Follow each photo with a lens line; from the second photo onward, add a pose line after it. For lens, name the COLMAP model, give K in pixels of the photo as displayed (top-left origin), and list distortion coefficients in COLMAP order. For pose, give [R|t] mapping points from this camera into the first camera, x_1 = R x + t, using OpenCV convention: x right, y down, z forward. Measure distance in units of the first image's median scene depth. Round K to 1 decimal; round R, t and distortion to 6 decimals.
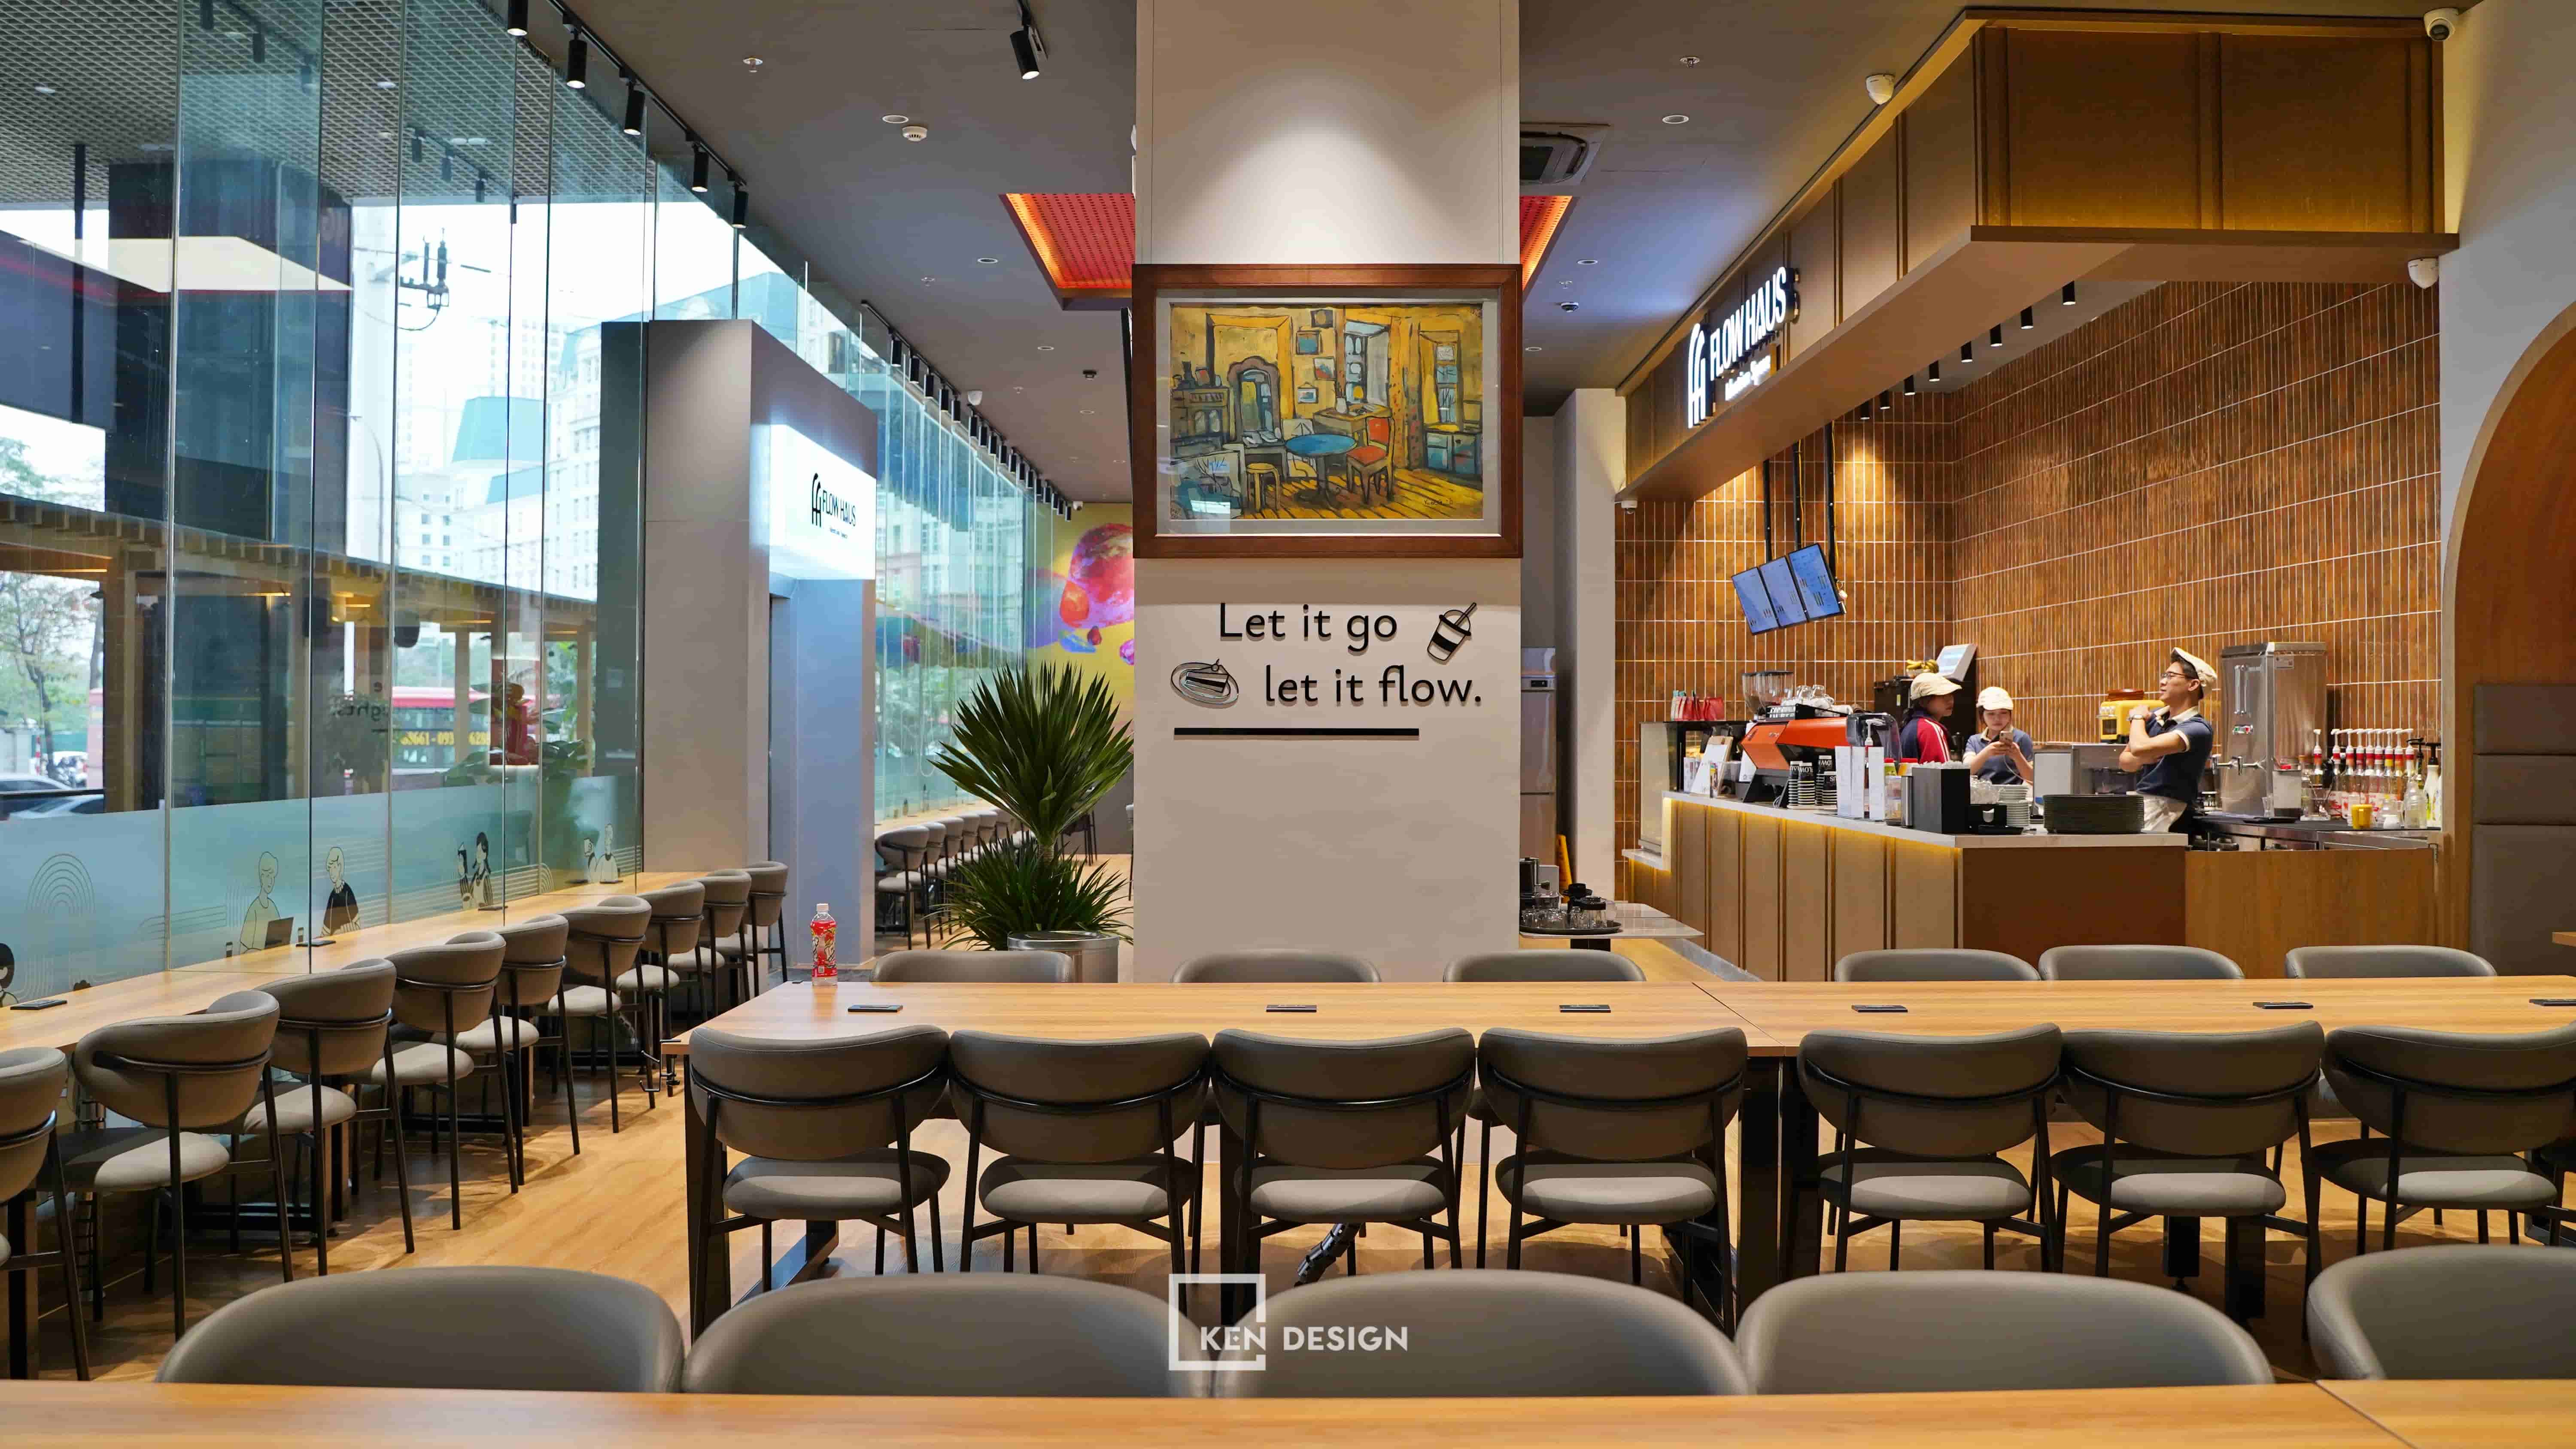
lens RADIAL K [[2087.5, 0, 1309.9], [0, 2087.5, 708.2], [0, 0, 1]] dist [-0.112839, 0.088941]
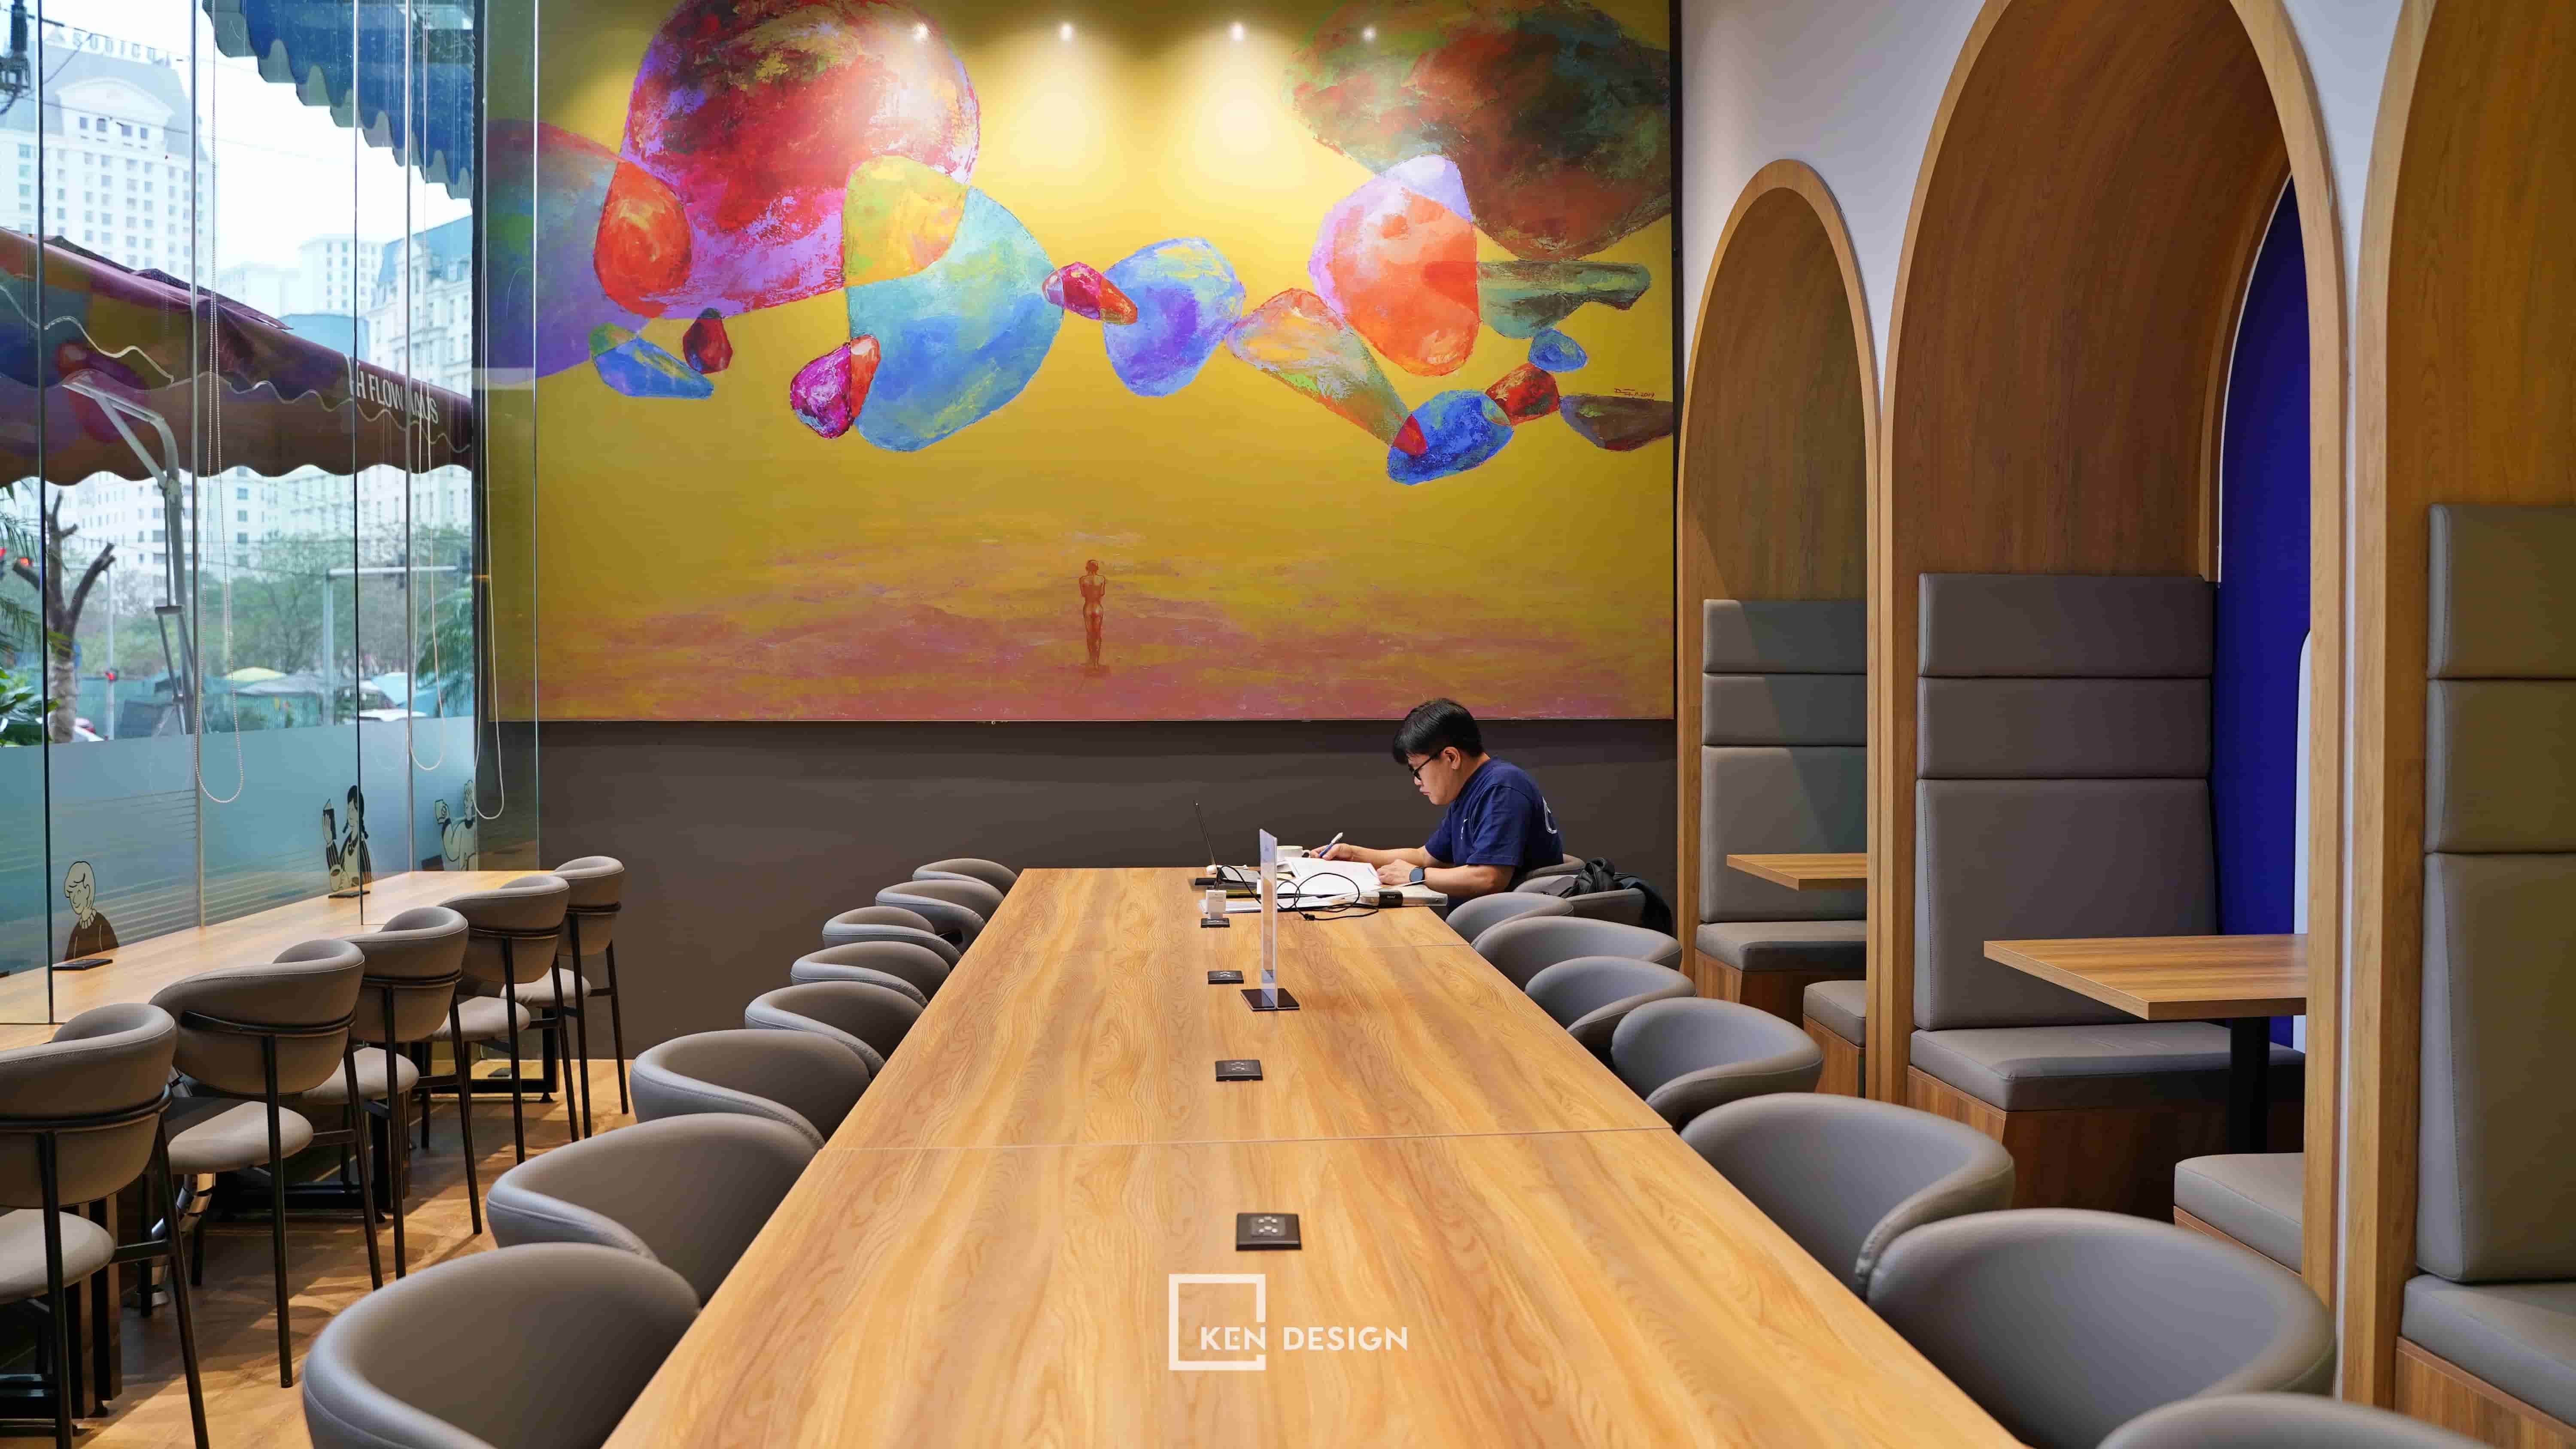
lens RADIAL K [[2087.5, 0, 1279.5], [0, 2087.5, 684.9], [0, 0, 1]] dist [-0.112839, 0.088941]
pose [[0.998539, -0.005016, 0.053810, -0.121851], [0.003949, 0.999794, 0.019910, 0.035240], [-0.053898, -0.019669, 0.998353, 2.333463]]
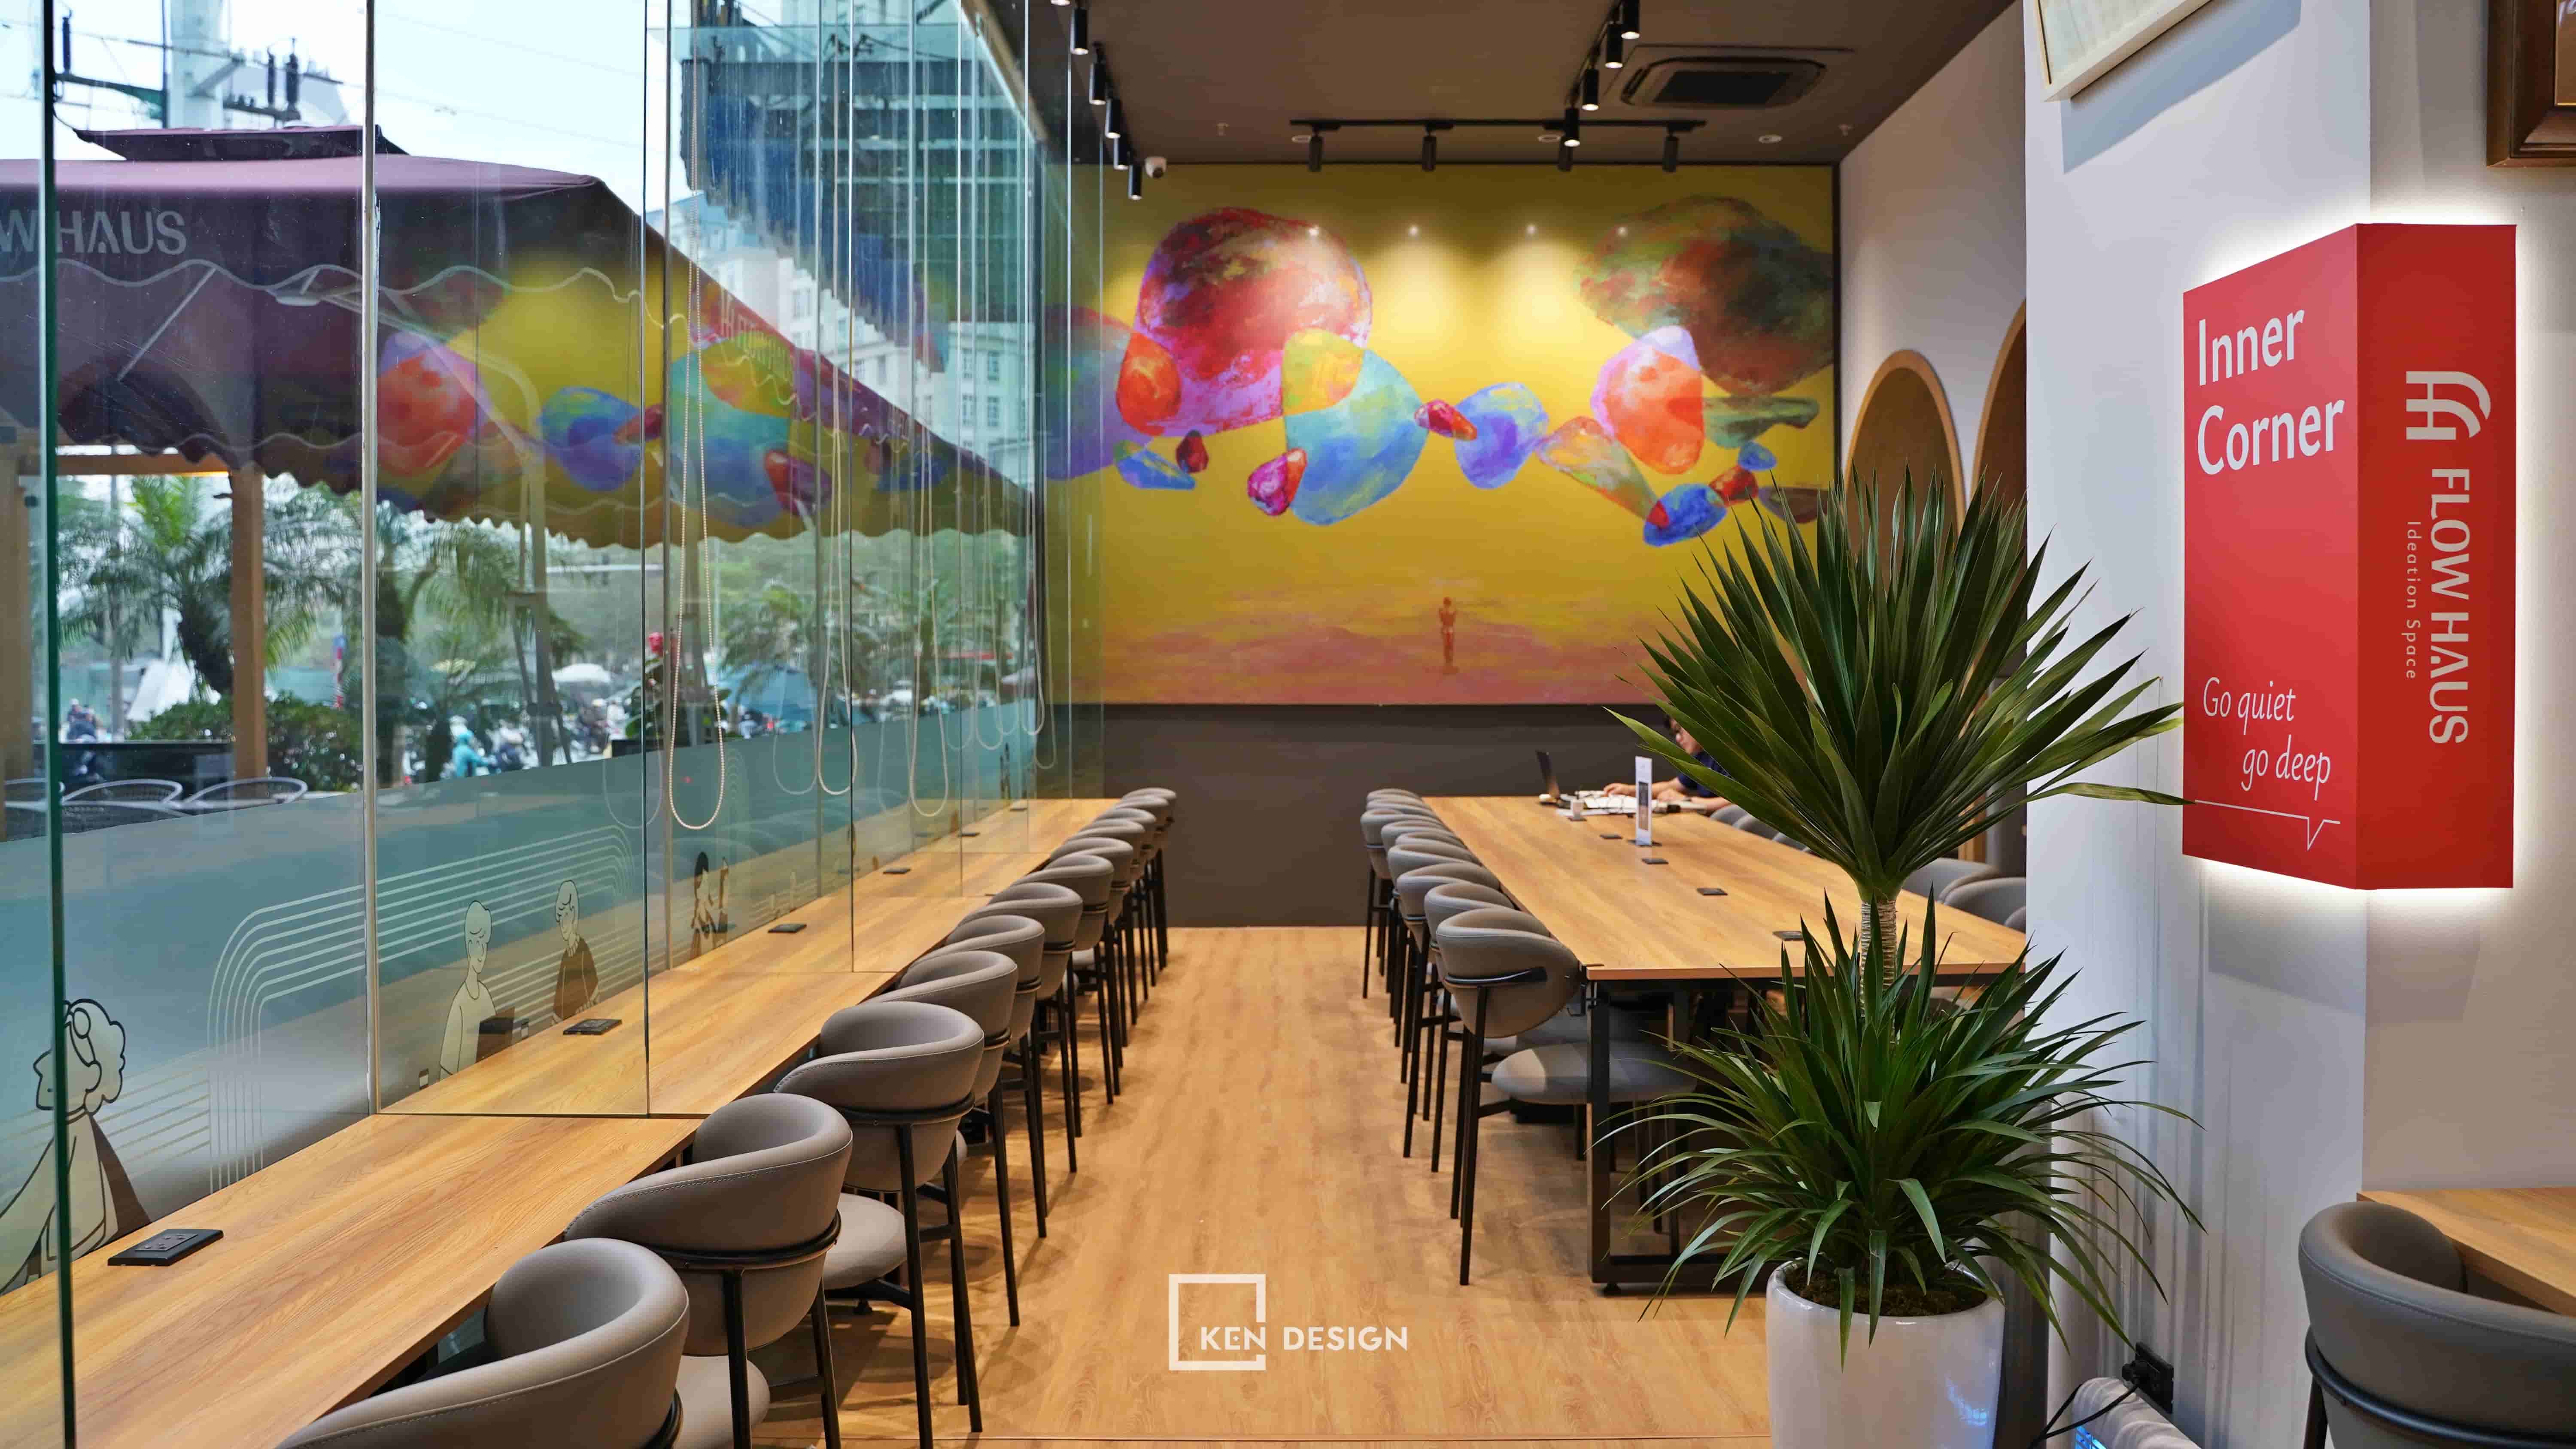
lens RADIAL K [[2087.5, 0, 1282.1], [0, 2087.5, 649.5], [0, 0, 1]] dist [-0.112839, 0.088941]
pose [[0.999995, -0.002118, -0.002338, -0.278538], [0.002137, 0.999965, 0.008140, 0.019496], [0.002320, -0.008145, 0.999964, 1.812494]]
